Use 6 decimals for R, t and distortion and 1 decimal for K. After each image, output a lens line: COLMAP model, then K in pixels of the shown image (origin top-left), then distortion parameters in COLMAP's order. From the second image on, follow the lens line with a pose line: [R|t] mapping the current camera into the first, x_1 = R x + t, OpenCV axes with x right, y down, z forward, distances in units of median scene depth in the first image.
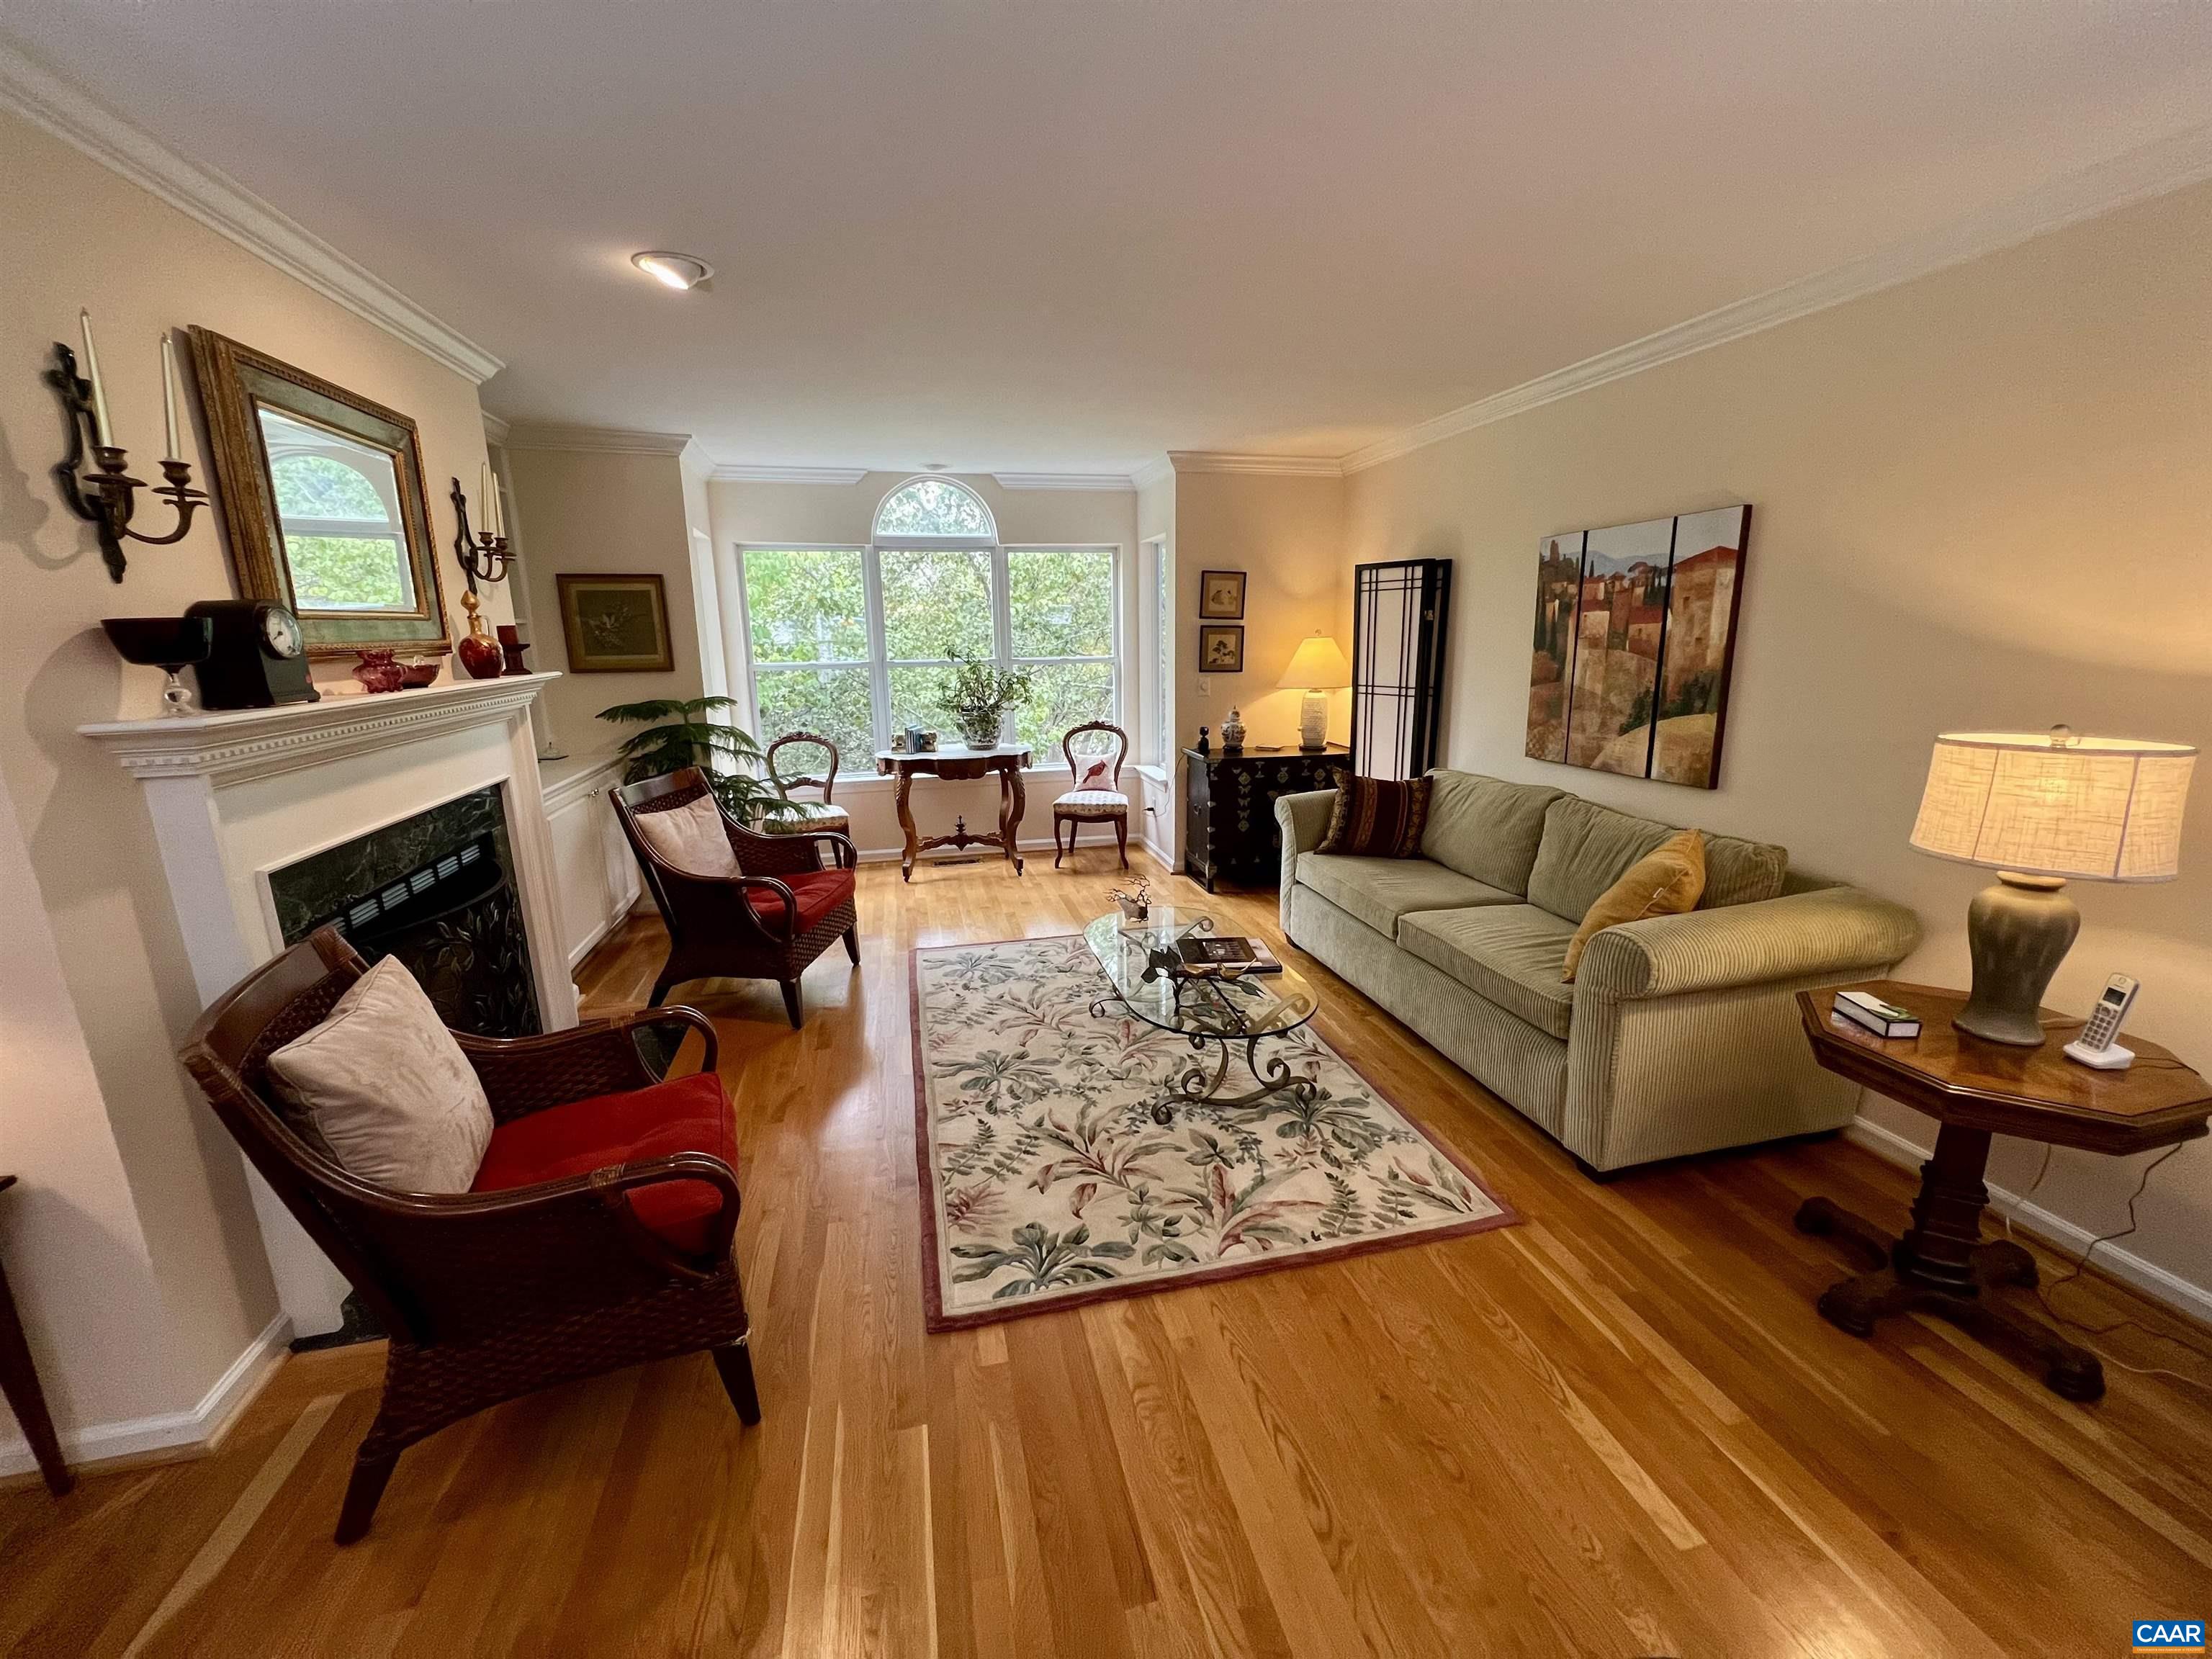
lens RADIAL K [[881.8, 0, 1103.8], [0, 881.8, 830.4], [0, 0, 1]] dist [-0.000707, 0.000503]
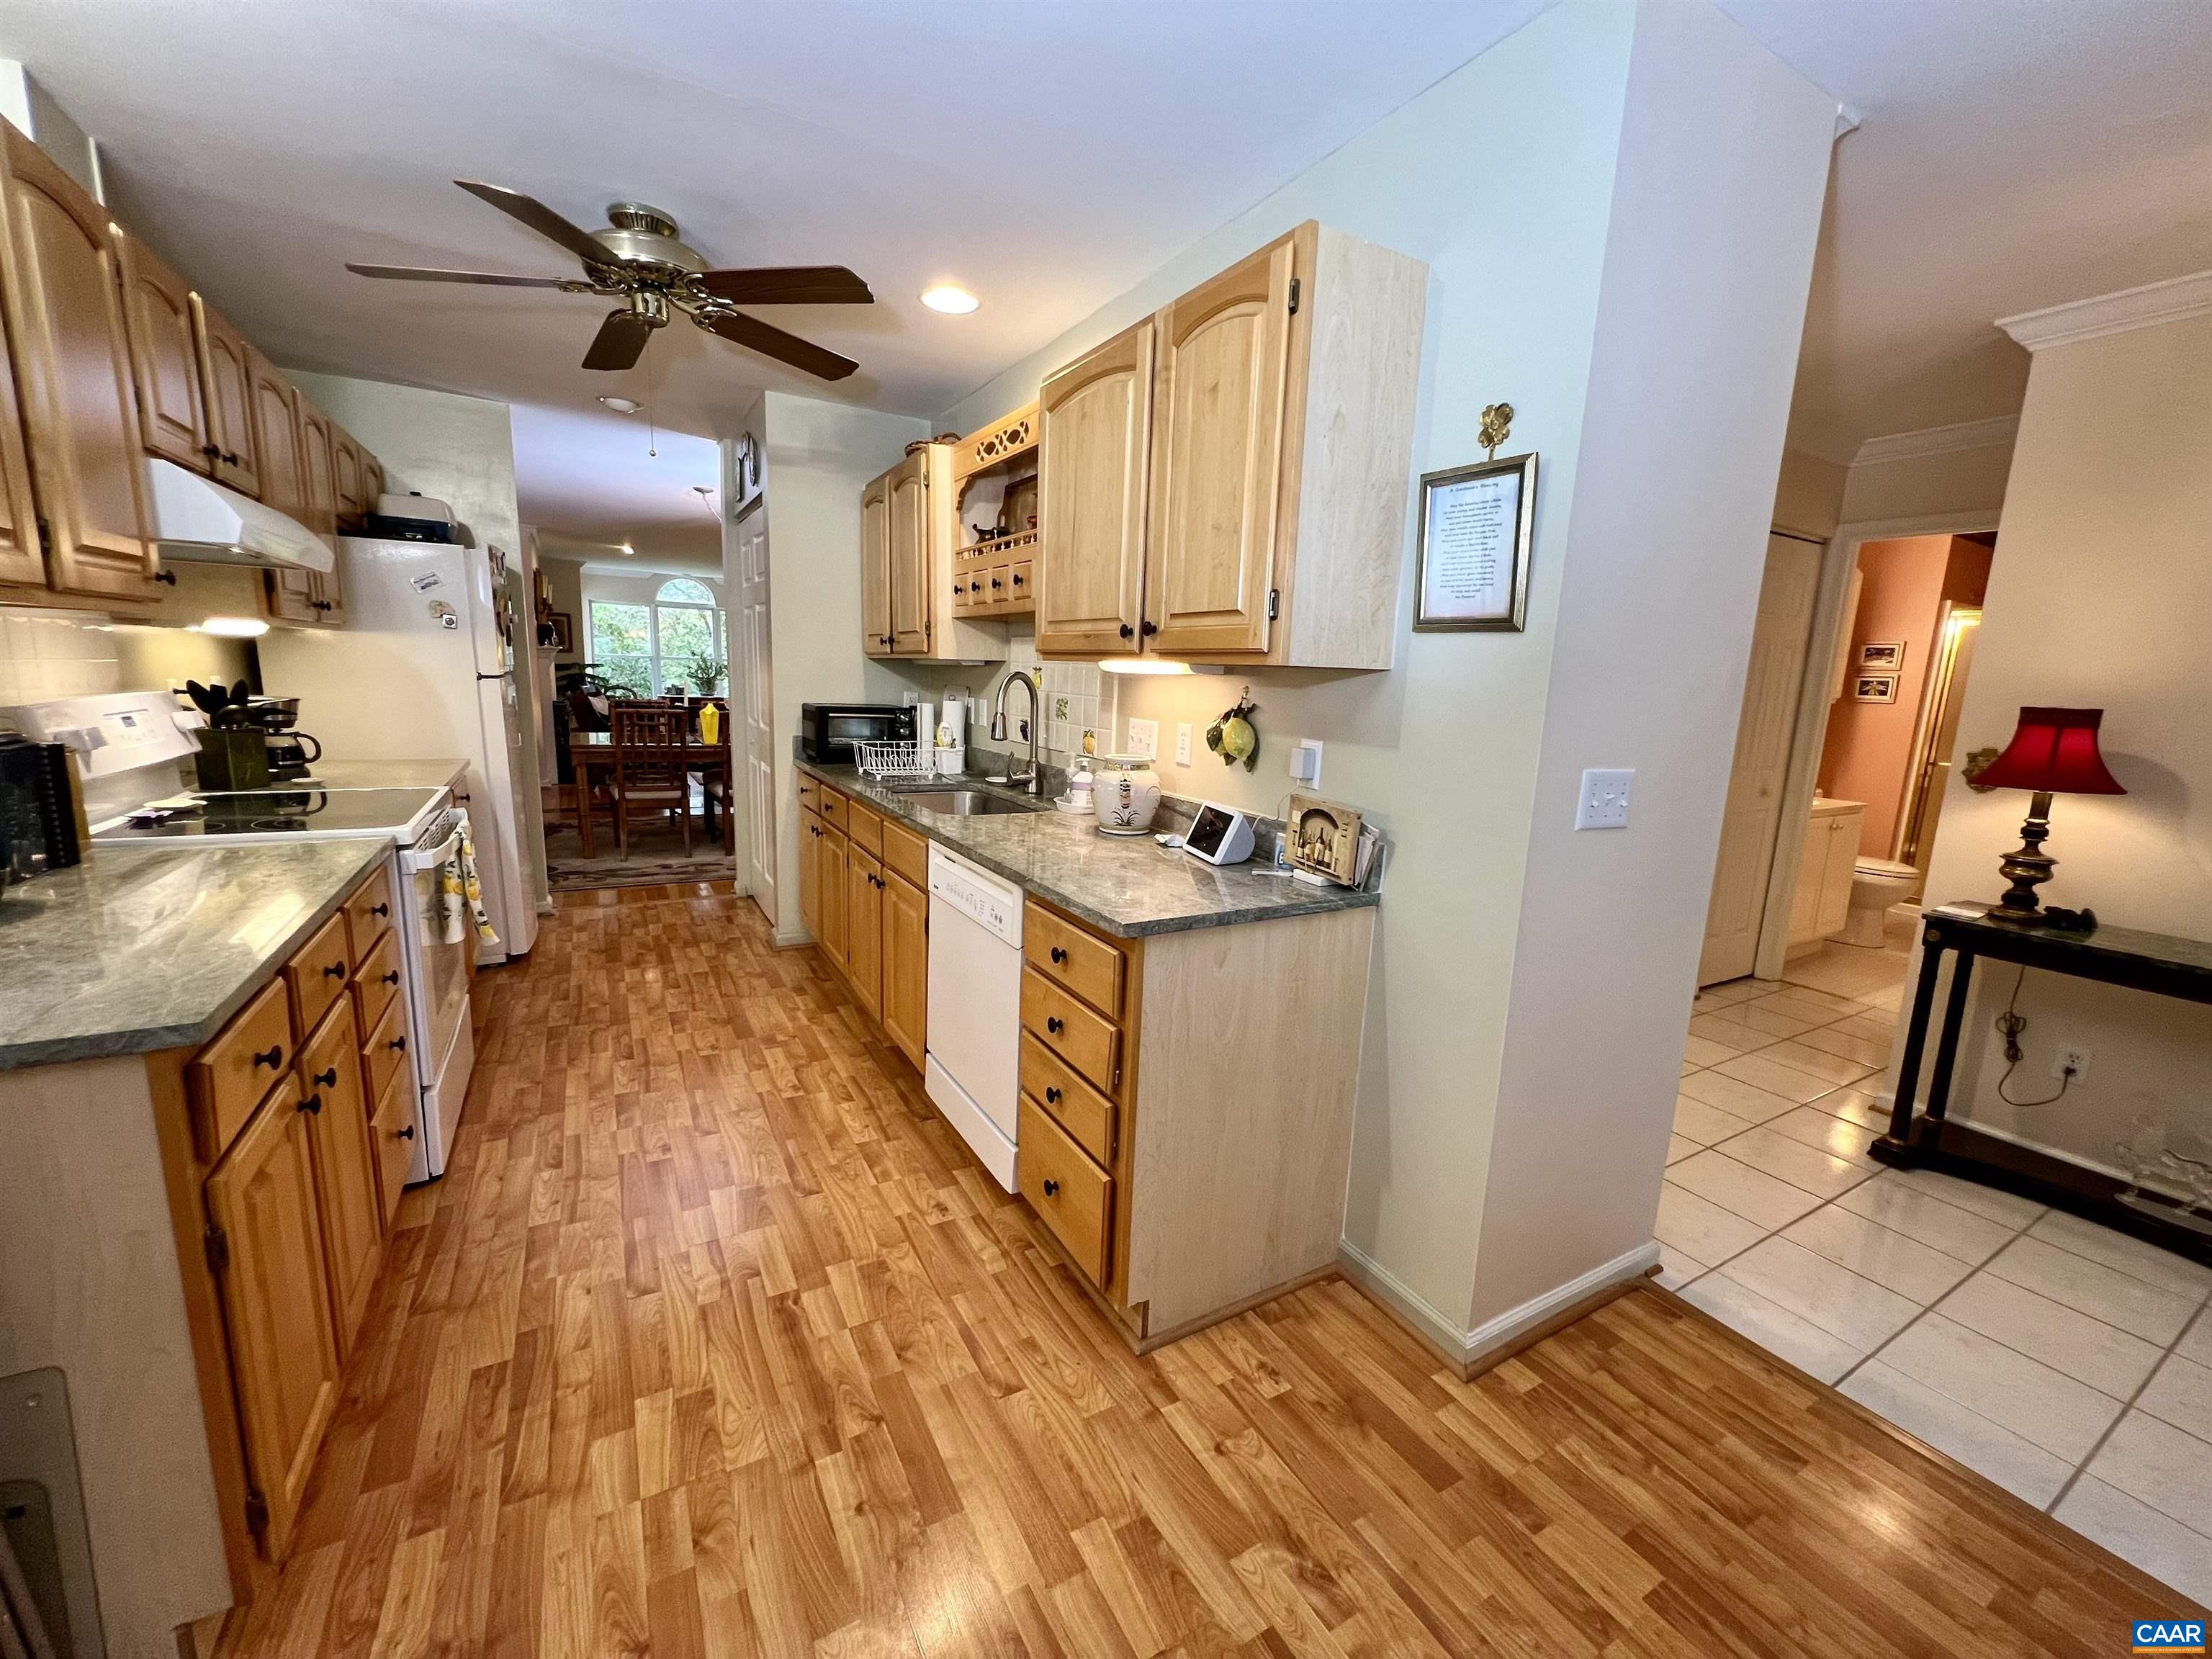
lens RADIAL K [[881.8, 0, 1103.8], [0, 881.8, 830.4], [0, 0, 1]] dist [-0.000707, 0.000503]
pose [[0.956003, -0.001326, 0.293353, 0.317844], [0.015645, 0.998797, -0.046469, 0.688627], [-0.292939, 0.049014, 0.954874, -2.678806]]
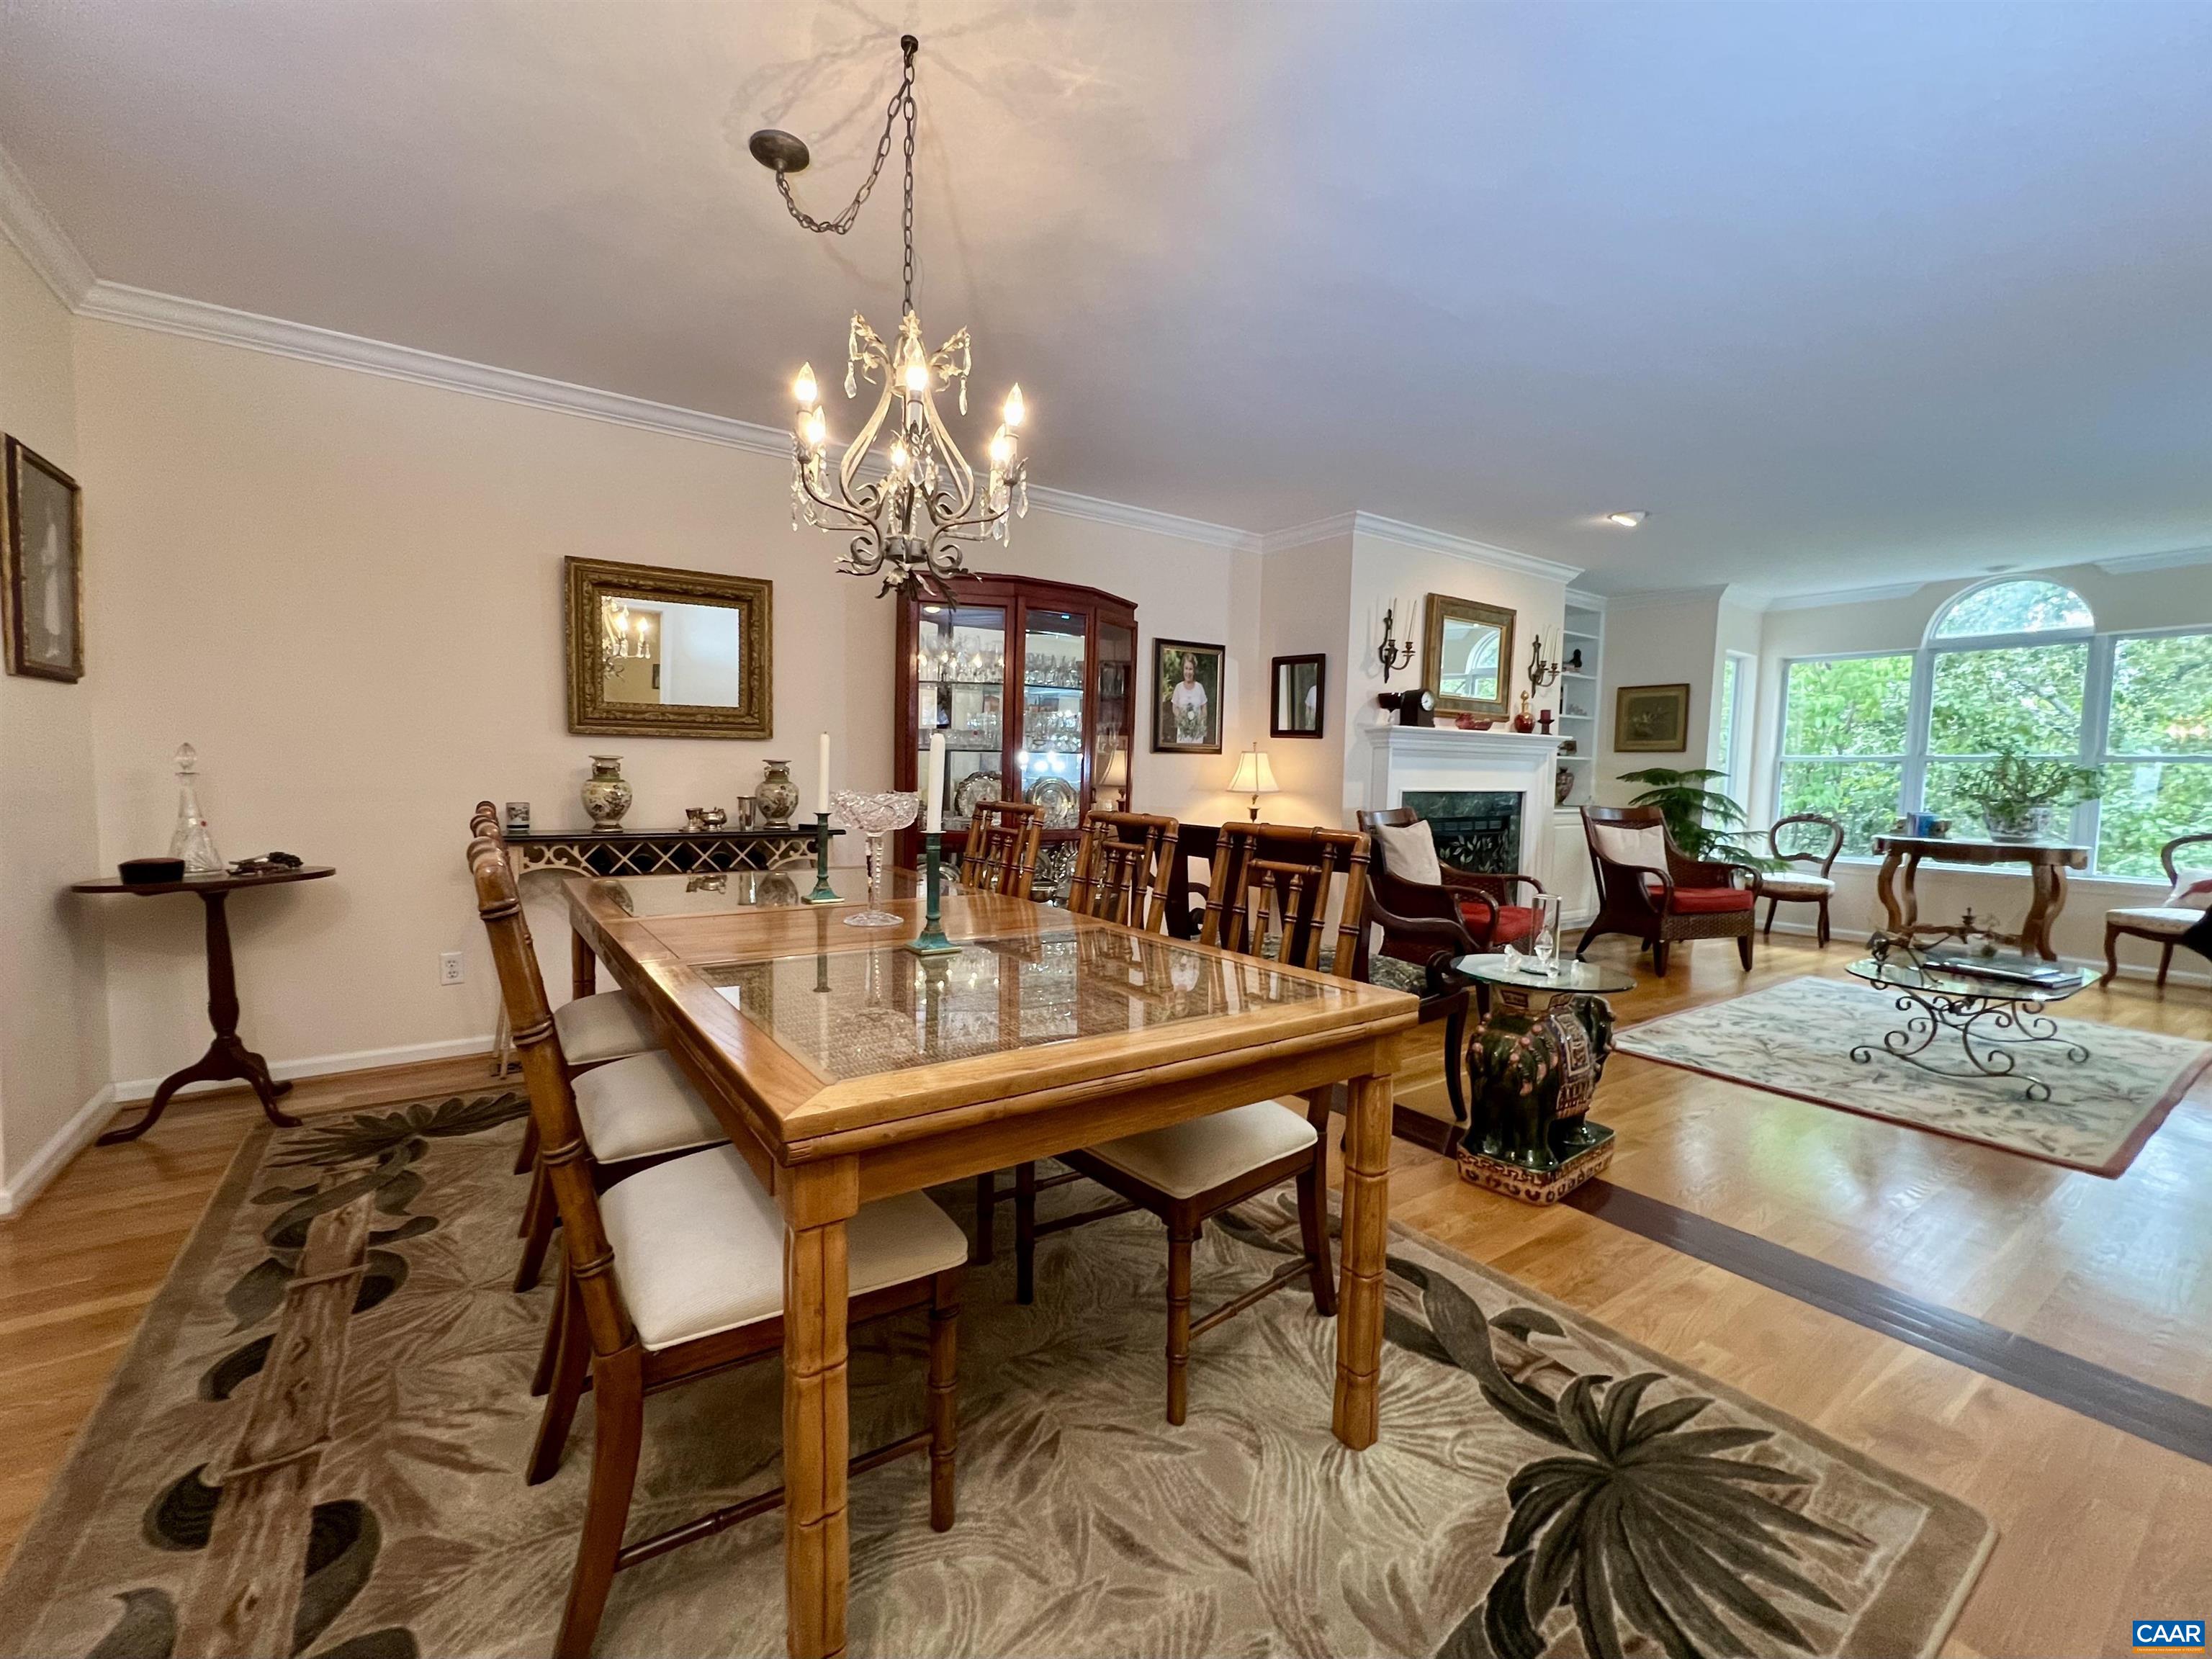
lens RADIAL K [[927.9, 0, 1082.4], [0, 927.9, 832.2], [0, 0, 1]] dist [0.001167, 0.000650]
pose [[0.356601, 0.081822, -0.930667, 0.800663], [-0.234730, 0.972050, -0.004480, 0.250971], [0.904289, 0.220053, 0.365840, -0.521624]]
